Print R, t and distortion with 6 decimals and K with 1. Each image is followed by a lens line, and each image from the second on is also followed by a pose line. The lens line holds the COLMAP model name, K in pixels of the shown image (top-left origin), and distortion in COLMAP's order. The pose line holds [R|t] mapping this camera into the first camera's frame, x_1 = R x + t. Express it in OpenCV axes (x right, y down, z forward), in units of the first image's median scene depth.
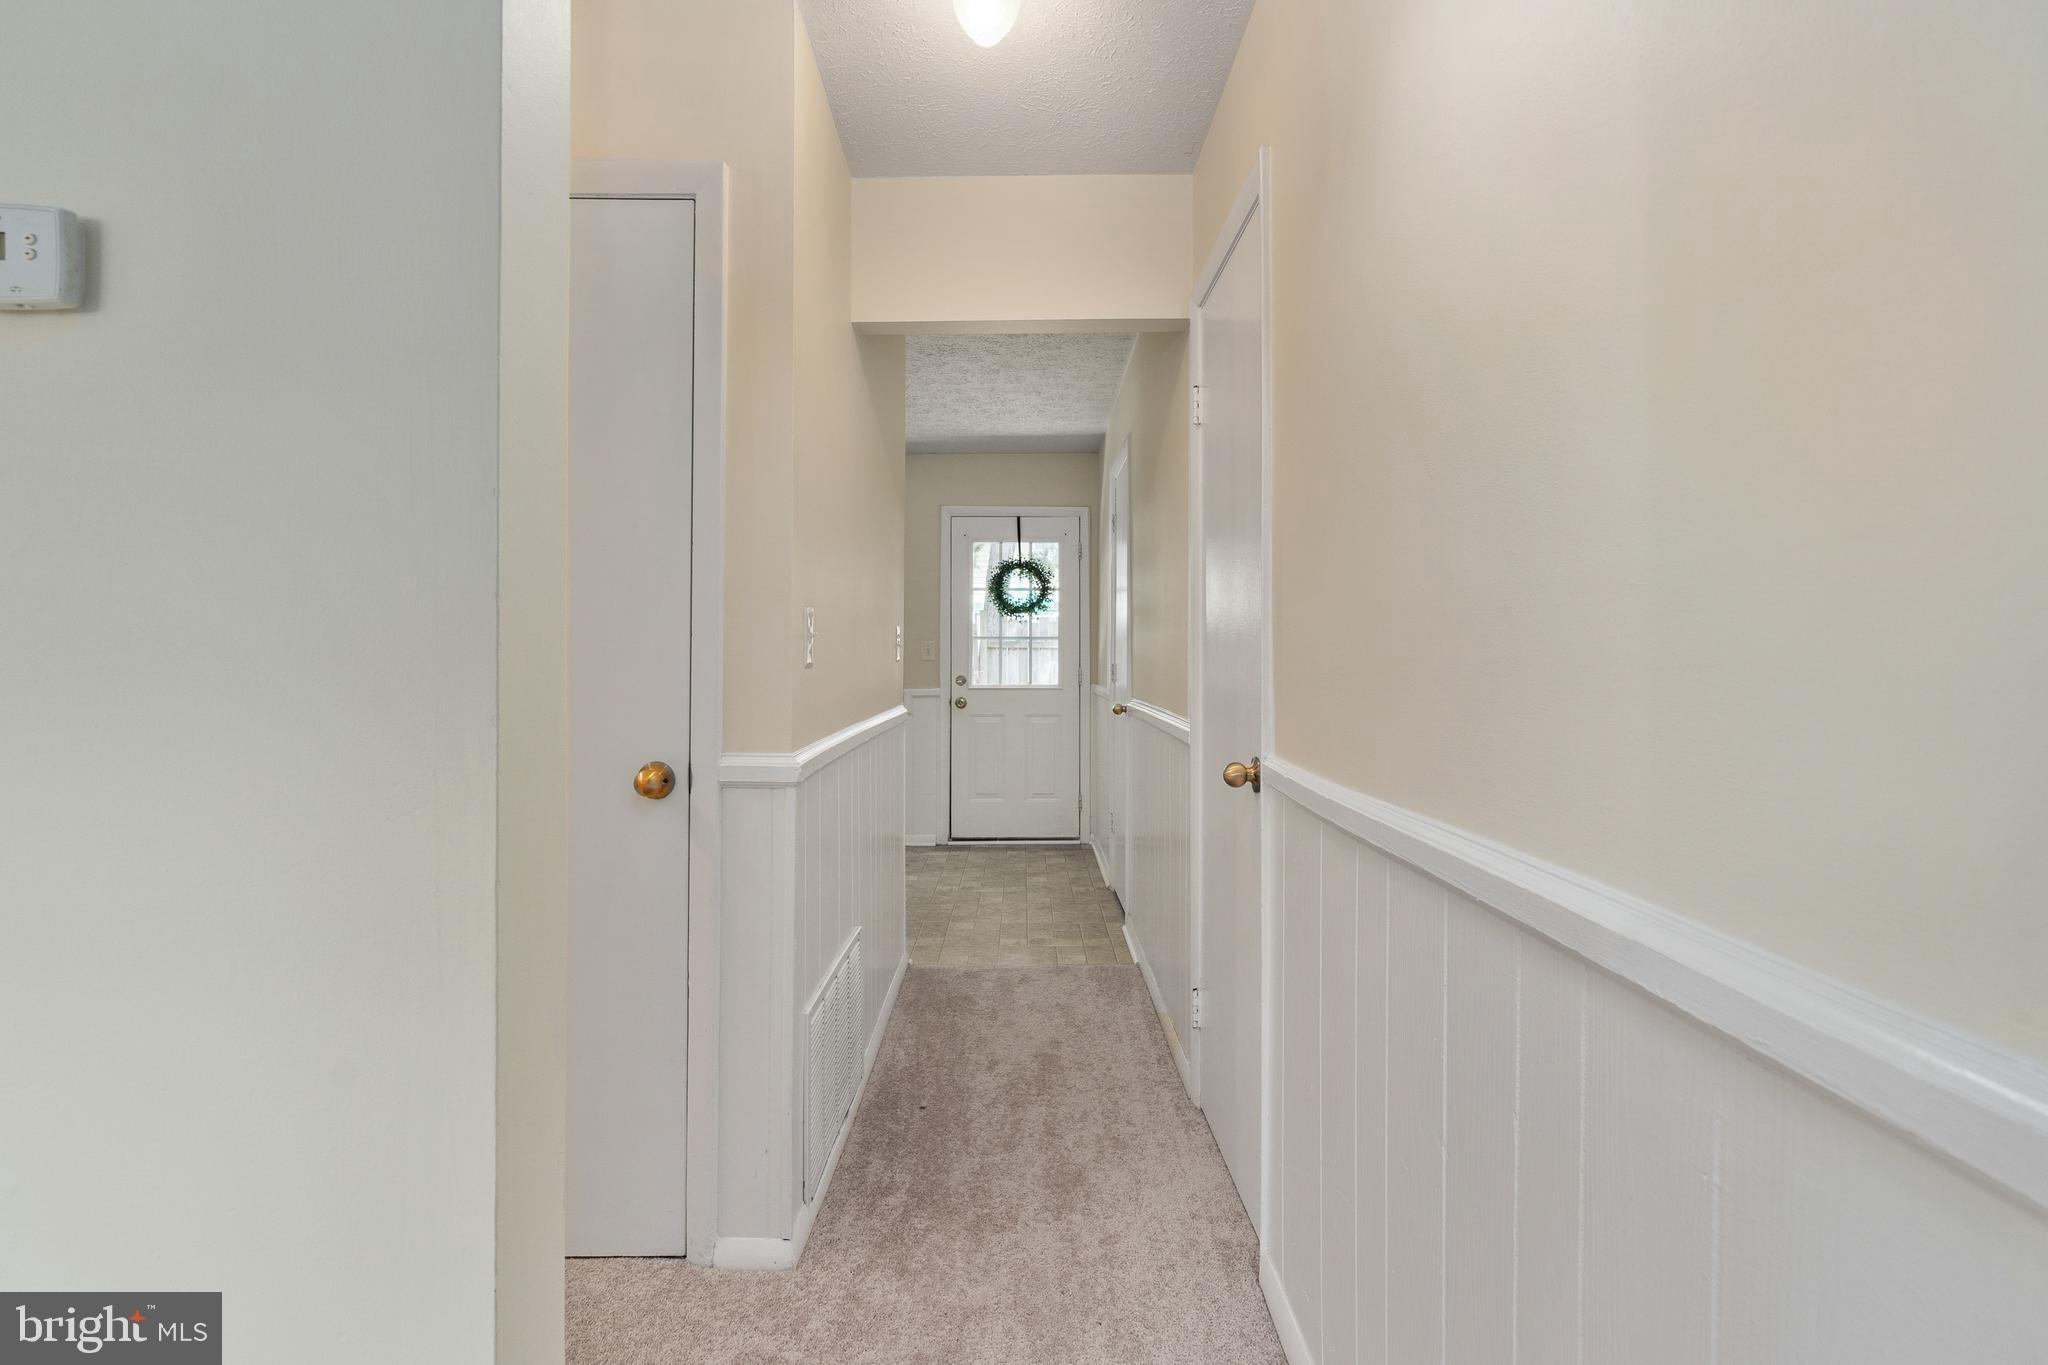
lens RADIAL K [[943.4, 0, 1023.0], [0, 943.4, 670.1], [0, 0, 1]] dist [-0.009403, 0.004793]
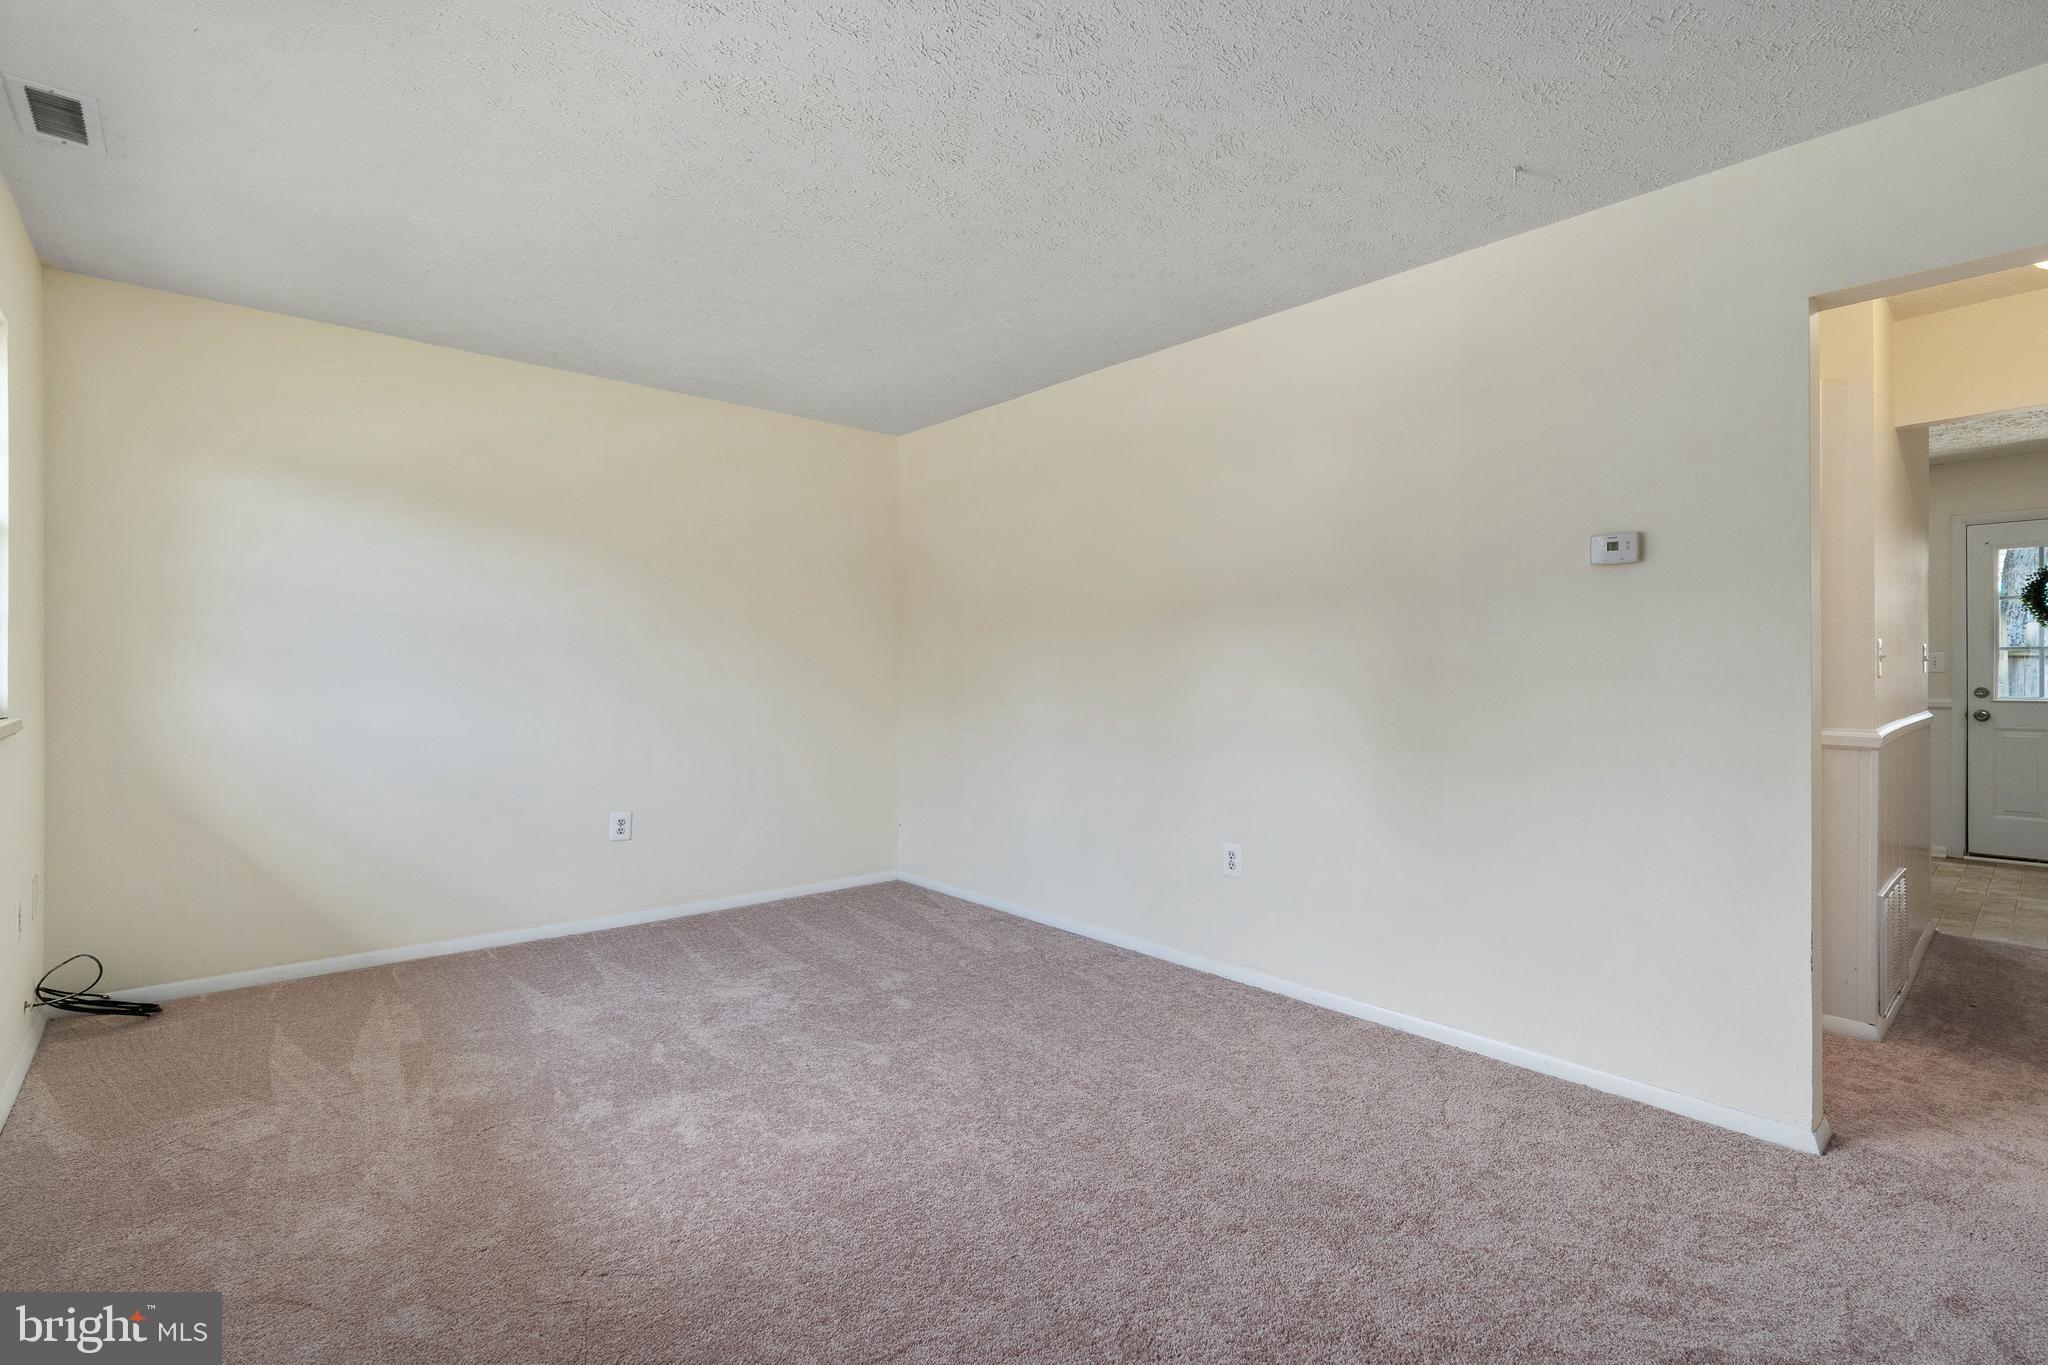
lens RADIAL K [[943.4, 0, 1023.0], [0, 943.4, 670.1], [0, 0, 1]] dist [-0.009403, 0.004793]
pose [[0.668750, -0.001818, -0.743485, -0.012353], [-0.006984, 0.999938, -0.008727, 0.004866], [0.743454, 0.011029, 0.668696, -0.702423]]
